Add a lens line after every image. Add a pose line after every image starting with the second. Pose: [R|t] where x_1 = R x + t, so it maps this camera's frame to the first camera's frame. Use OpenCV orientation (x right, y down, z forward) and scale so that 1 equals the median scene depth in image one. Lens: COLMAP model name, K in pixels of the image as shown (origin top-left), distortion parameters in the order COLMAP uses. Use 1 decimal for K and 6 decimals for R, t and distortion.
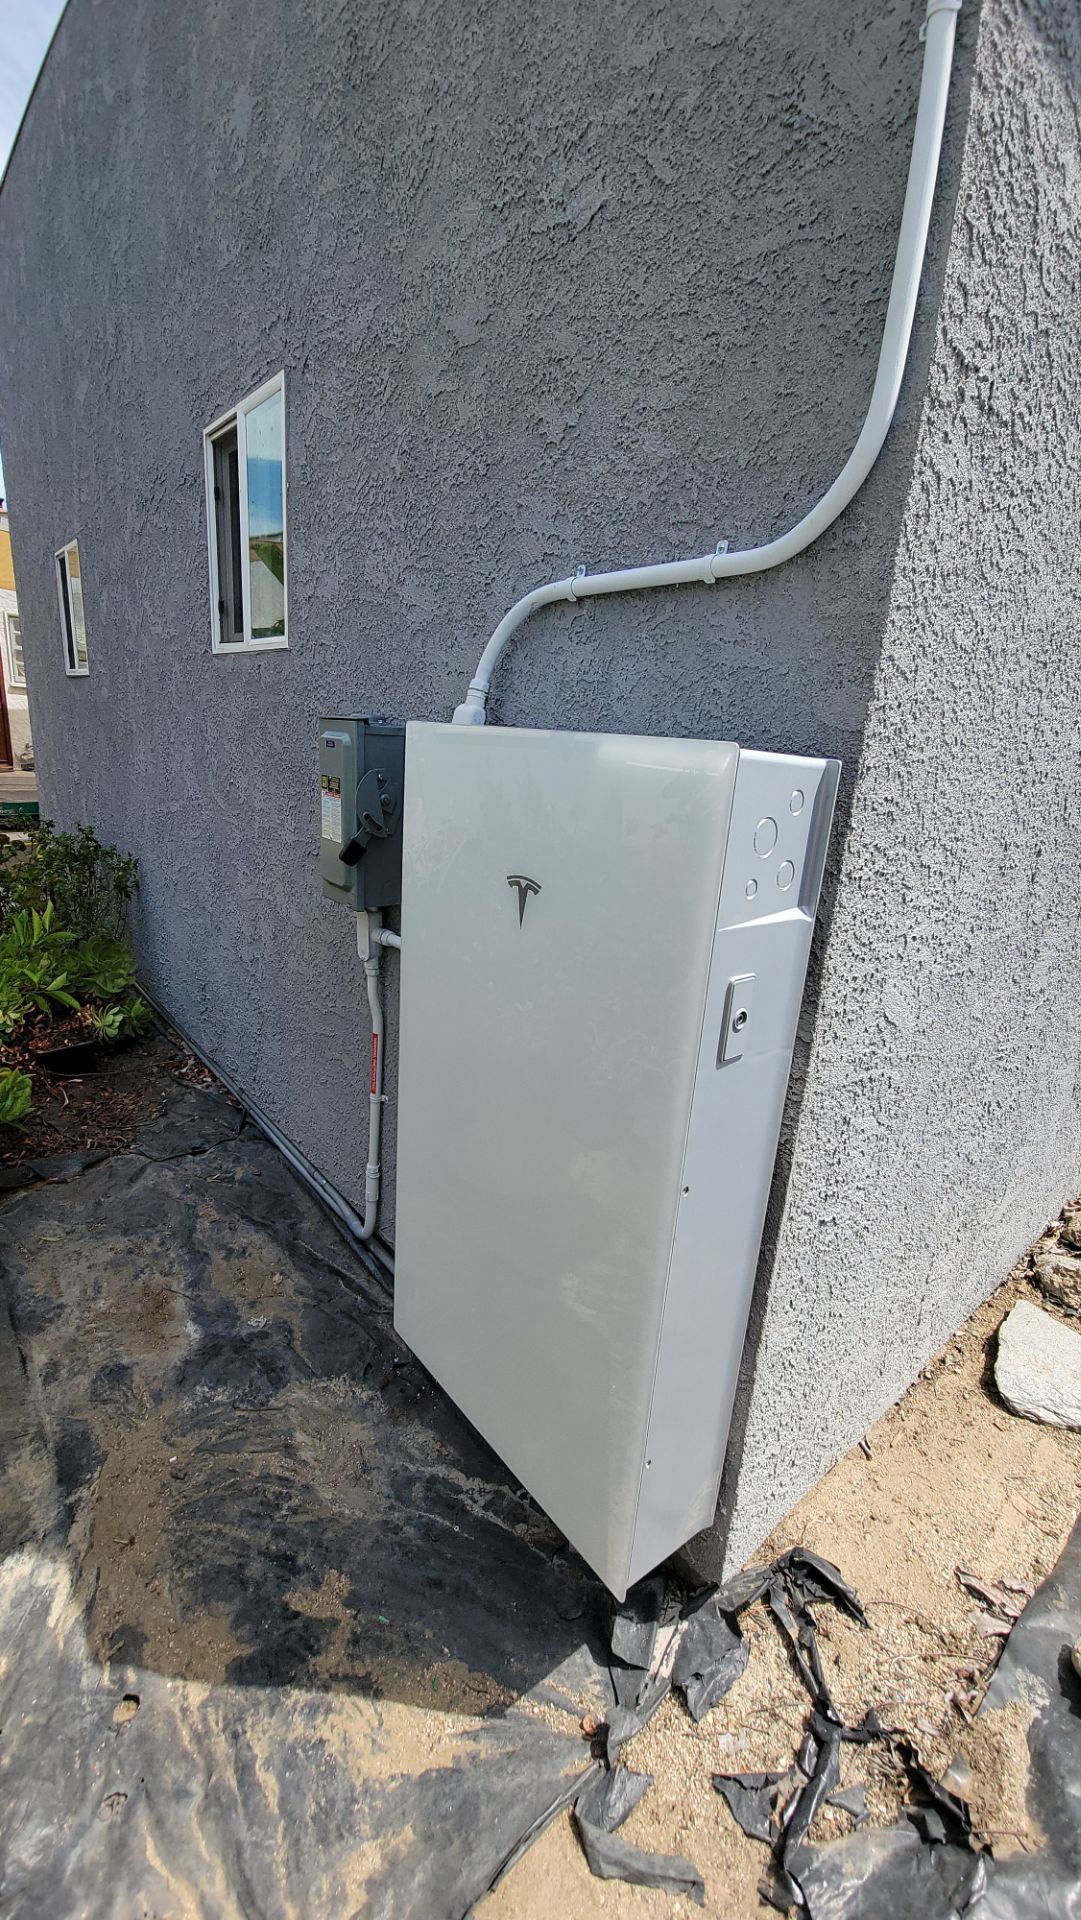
lens RADIAL K [[773.6, 0, 535.2], [0, 773.6, 954.0], [0, 0, 1]] dist [0.003578, -0.003045]
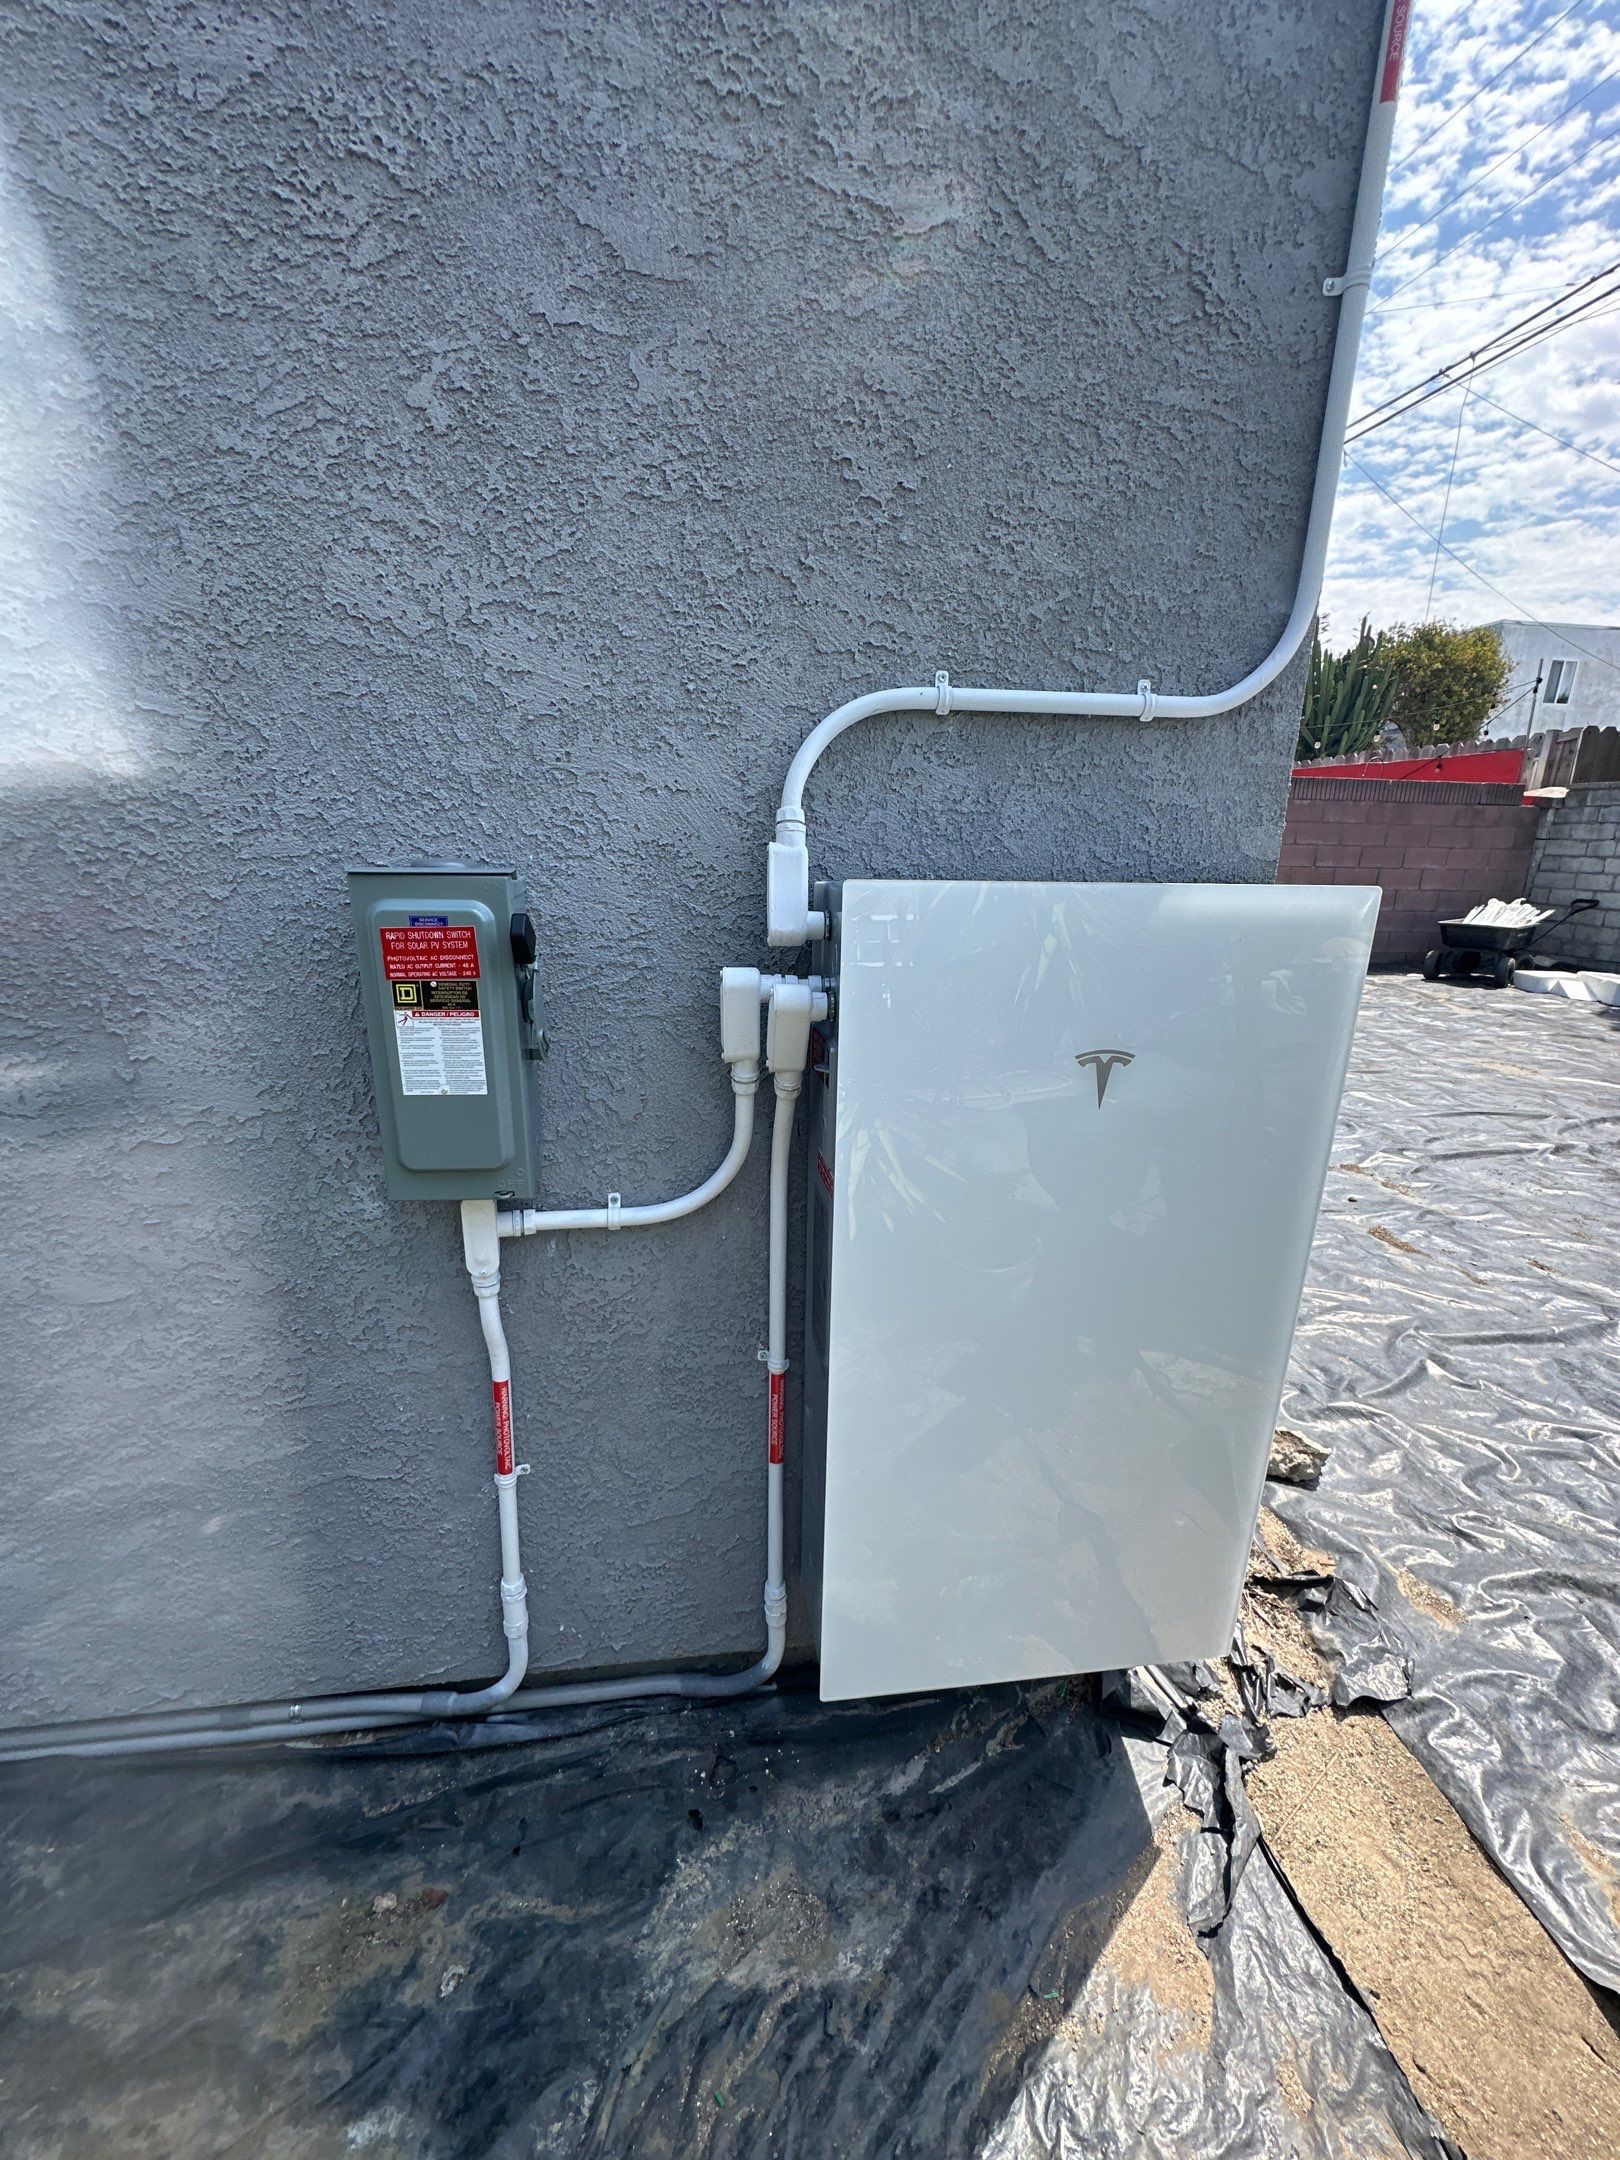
lens RADIAL K [[865.0, 0, 805.1], [0, 865.0, 1079.3], [0, 0, 1]] dist [-0.006415, 0.001789]
pose [[0.532462, -0.289452, 0.795426, -0.868851], [0.248335, 0.951782, 0.180112, -0.290884], [-0.809206, 0.101630, 0.578669, 0.630662]]
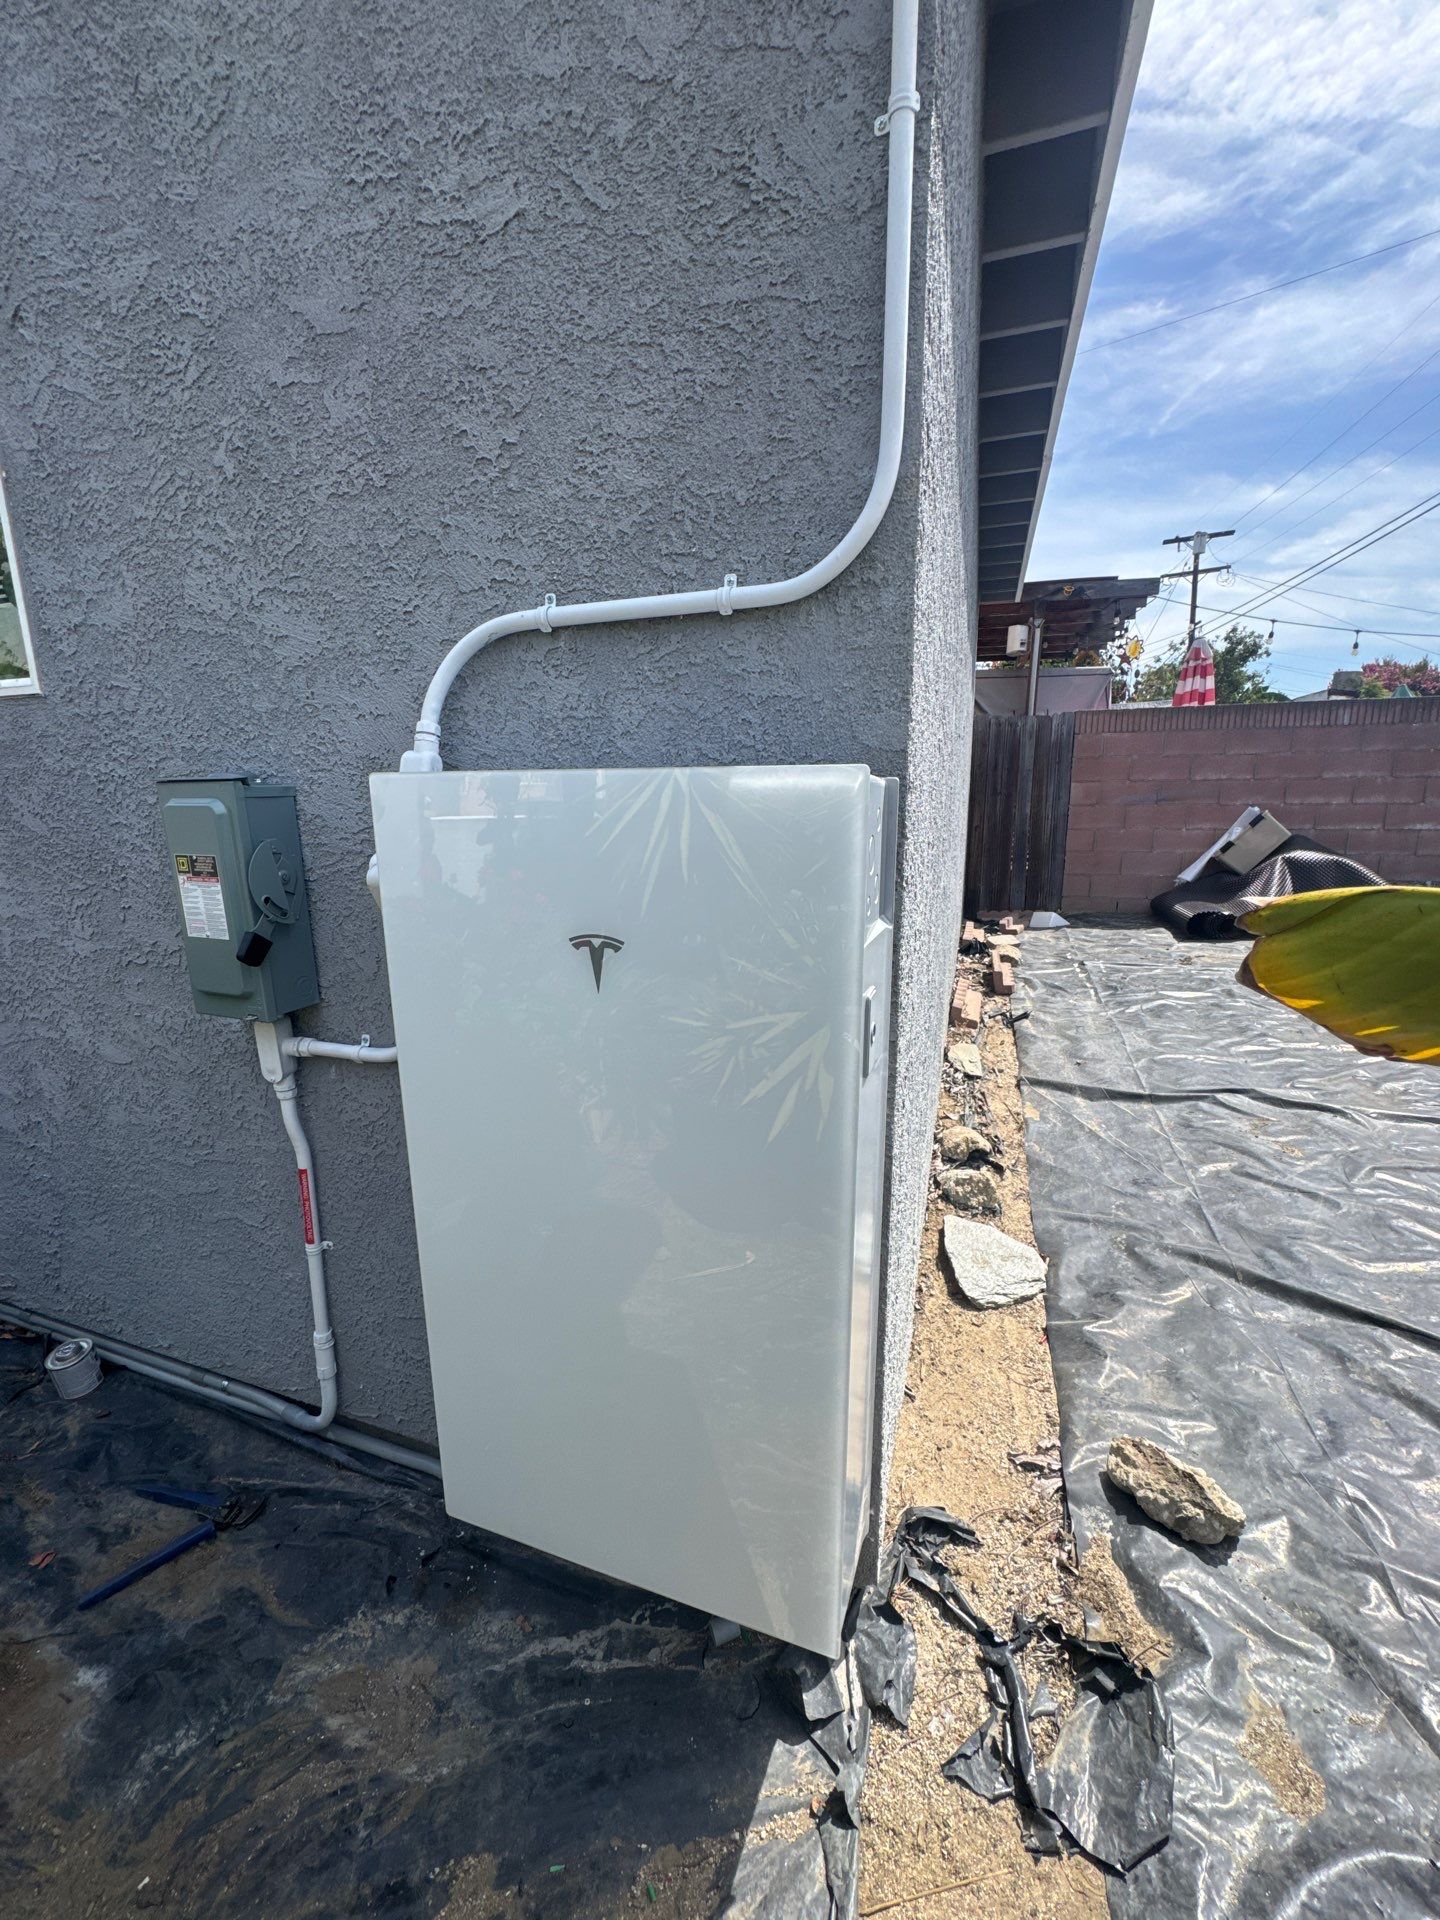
lens RADIAL K [[765.1, 0, 717.4], [0, 765.1, 956.0], [0, 0, 1]] dist [-0.002928, 0.000298]
pose [[0.856791, -0.183548, 0.481892, -0.284757], [0.203971, 0.978924, 0.010208, -0.050433], [-0.473609, 0.089546, 0.876171, 0.150113]]
